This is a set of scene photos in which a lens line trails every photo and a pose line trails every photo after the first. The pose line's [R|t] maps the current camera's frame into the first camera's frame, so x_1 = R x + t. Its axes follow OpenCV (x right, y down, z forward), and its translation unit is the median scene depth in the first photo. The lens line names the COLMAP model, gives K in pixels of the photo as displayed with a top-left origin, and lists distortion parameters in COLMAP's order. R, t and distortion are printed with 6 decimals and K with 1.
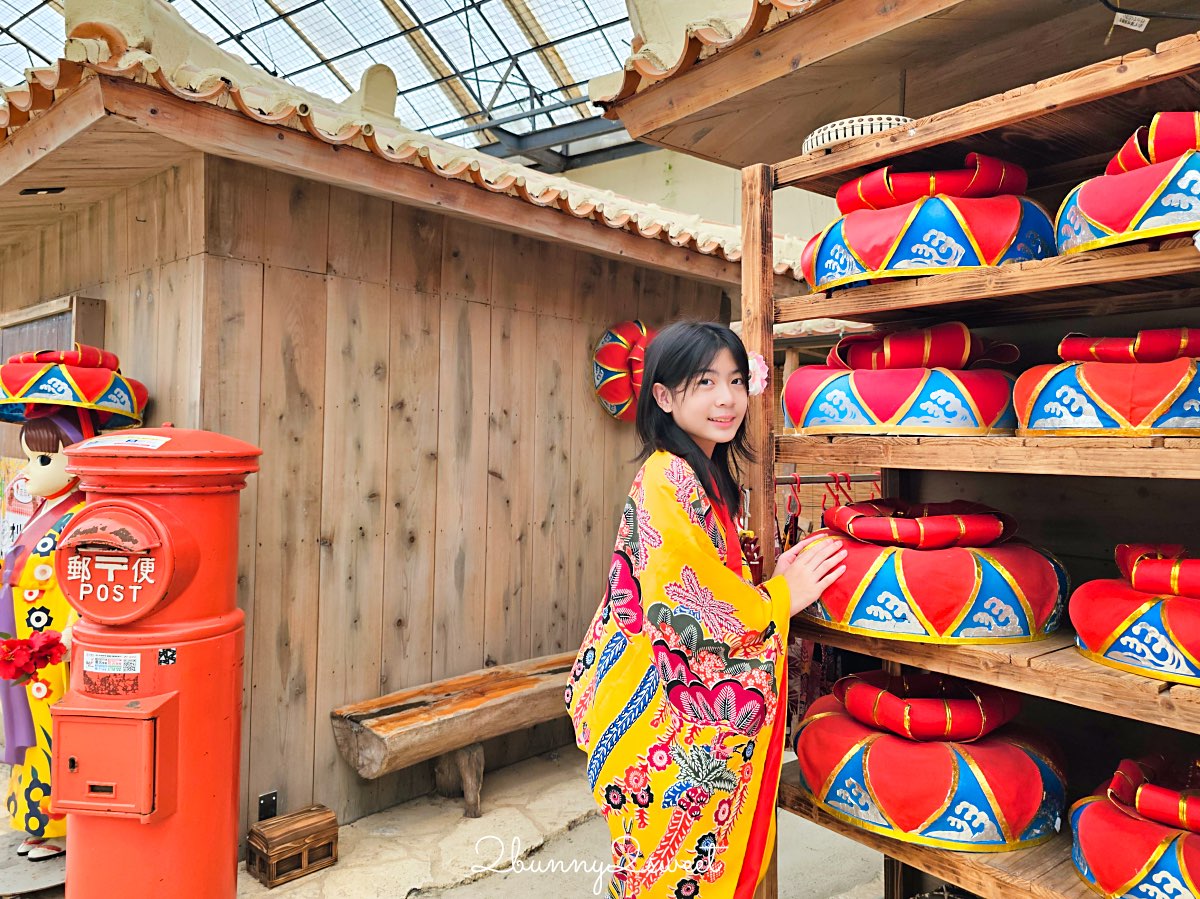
lens RADIAL K [[791.2, 0, 595.1], [0, 791.2, 431.2], [0, 0, 1]] dist [0.047220, -0.044271]
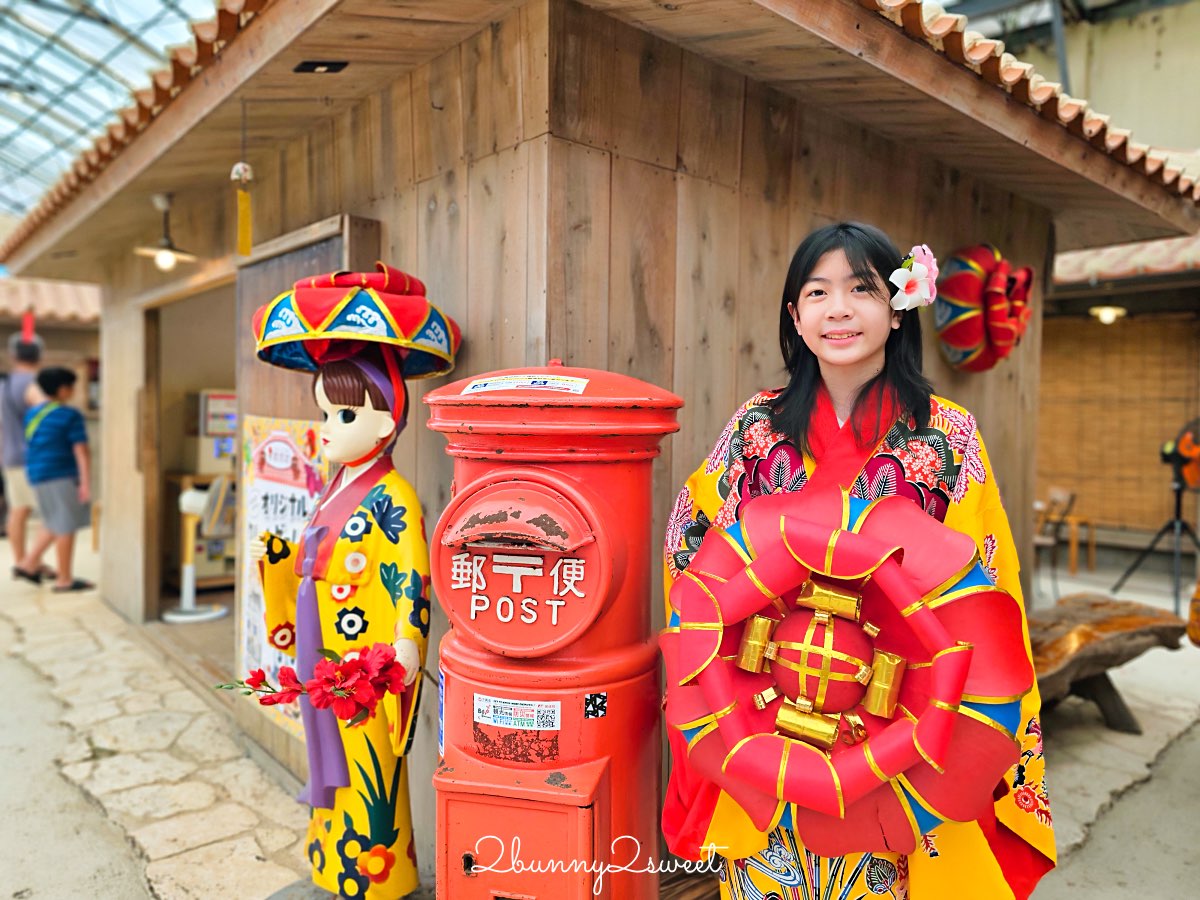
lens RADIAL K [[749.1, 0, 630.4], [0, 749.1, 436.2], [0, 0, 1]] dist [0.074600, -0.098123]
pose [[0.996078, 0.001792, -0.088466, -0.354610], [0.002520, 0.998815, 0.048597, 0.021139], [0.088448, -0.048629, 0.994893, 0.304550]]
